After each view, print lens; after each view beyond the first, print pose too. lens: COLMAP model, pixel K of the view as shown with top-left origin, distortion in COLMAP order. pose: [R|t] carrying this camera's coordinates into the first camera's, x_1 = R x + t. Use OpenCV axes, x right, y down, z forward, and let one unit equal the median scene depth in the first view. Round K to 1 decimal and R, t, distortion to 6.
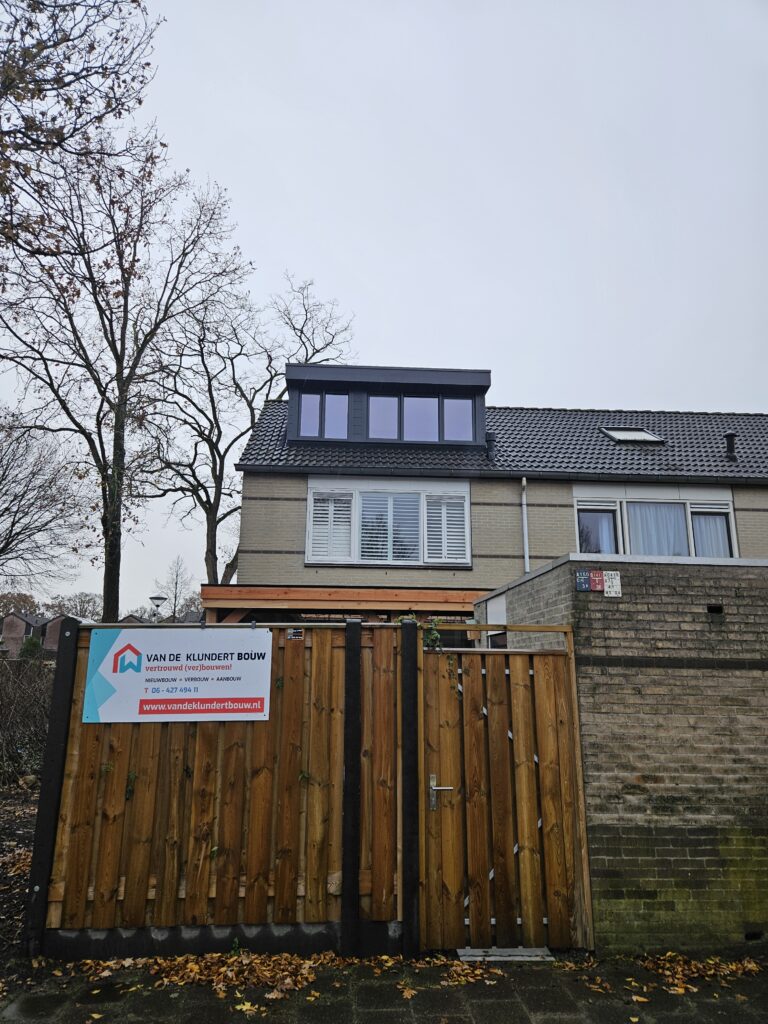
lens RADIAL K [[684.4, 0, 382.4], [0, 684.4, 507.5], [0, 0, 1]] dist [0.007854, 0.000775]
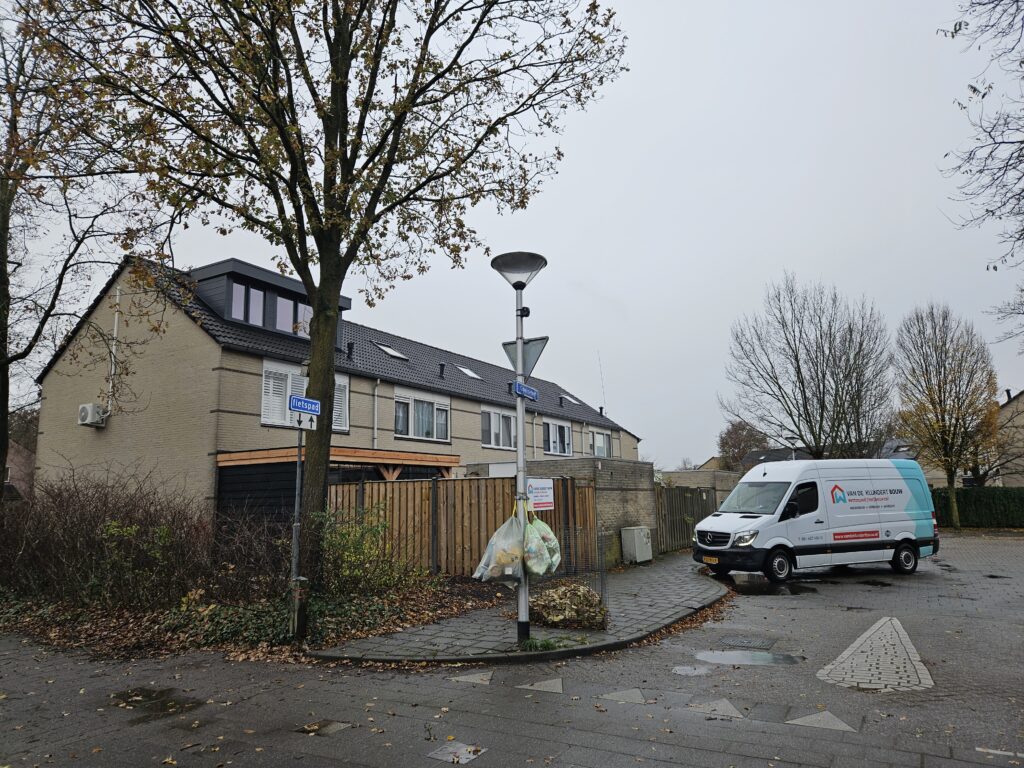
lens RADIAL K [[684.4, 0, 513.0], [0, 684.4, 384.5], [0, 0, 1]] dist [0.007854, 0.000775]
pose [[0.540806, 0.116328, 0.833065, -0.932428], [-0.163453, 0.986046, -0.031580, -0.030801], [-0.825113, -0.119088, 0.552273, -0.133917]]
